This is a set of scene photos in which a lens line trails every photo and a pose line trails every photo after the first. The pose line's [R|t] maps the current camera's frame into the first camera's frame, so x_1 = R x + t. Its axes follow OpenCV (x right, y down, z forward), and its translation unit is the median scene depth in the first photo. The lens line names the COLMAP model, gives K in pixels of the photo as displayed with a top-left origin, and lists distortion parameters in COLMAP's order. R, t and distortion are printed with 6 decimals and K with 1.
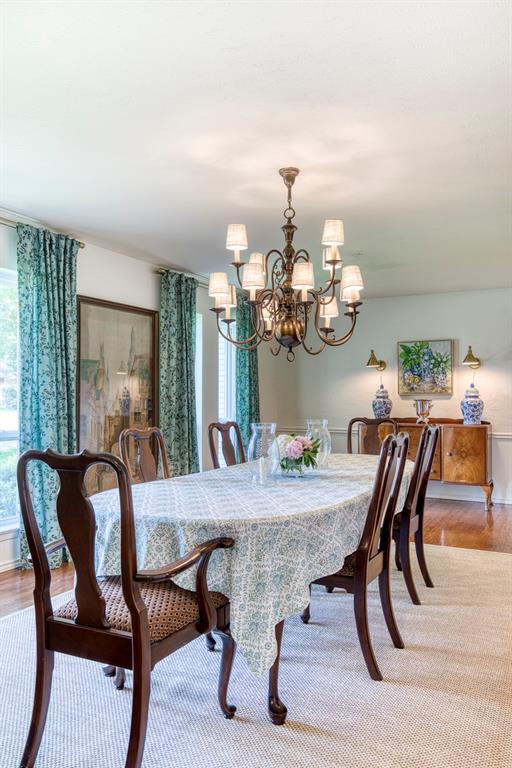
lens RADIAL K [[583.3, 0, 255.9], [0, 583.3, 388.5], [0, 0, 1]] dist [0.037488, 0.001928]
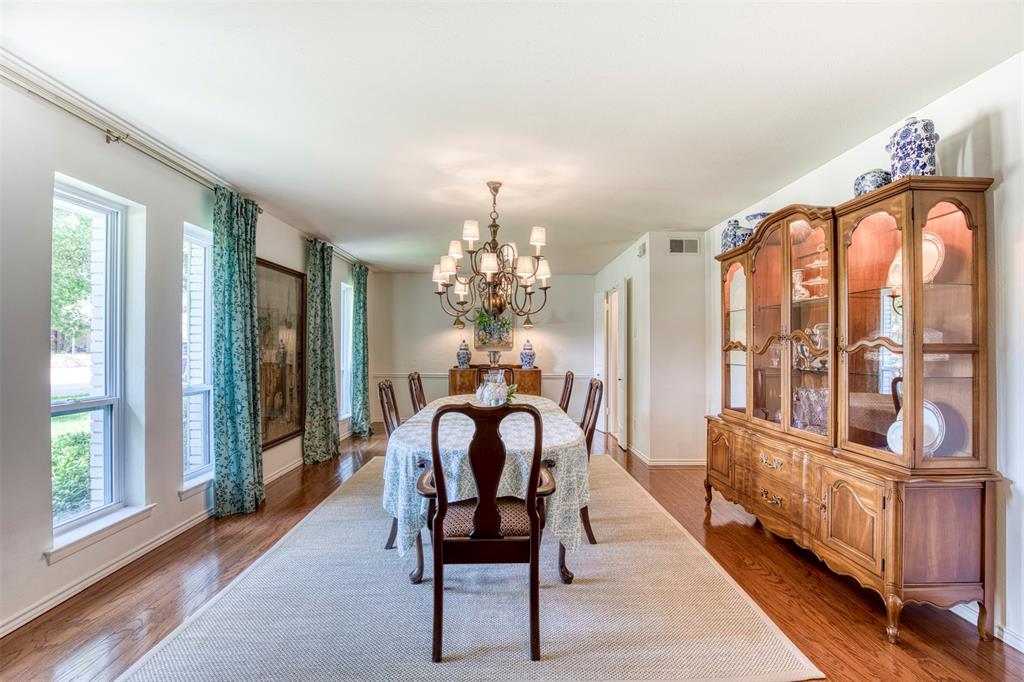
lens RADIAL K [[464.4, 0, 514.2], [0, 464.4, 343.2], [0, 0, 1]] dist [-0.025372, 0.000003]
pose [[0.881220, 0.005218, 0.472678, -0.304000], [-0.009878, 0.999924, 0.007377, -0.013037], [-0.472603, -0.011169, 0.881204, 0.036892]]
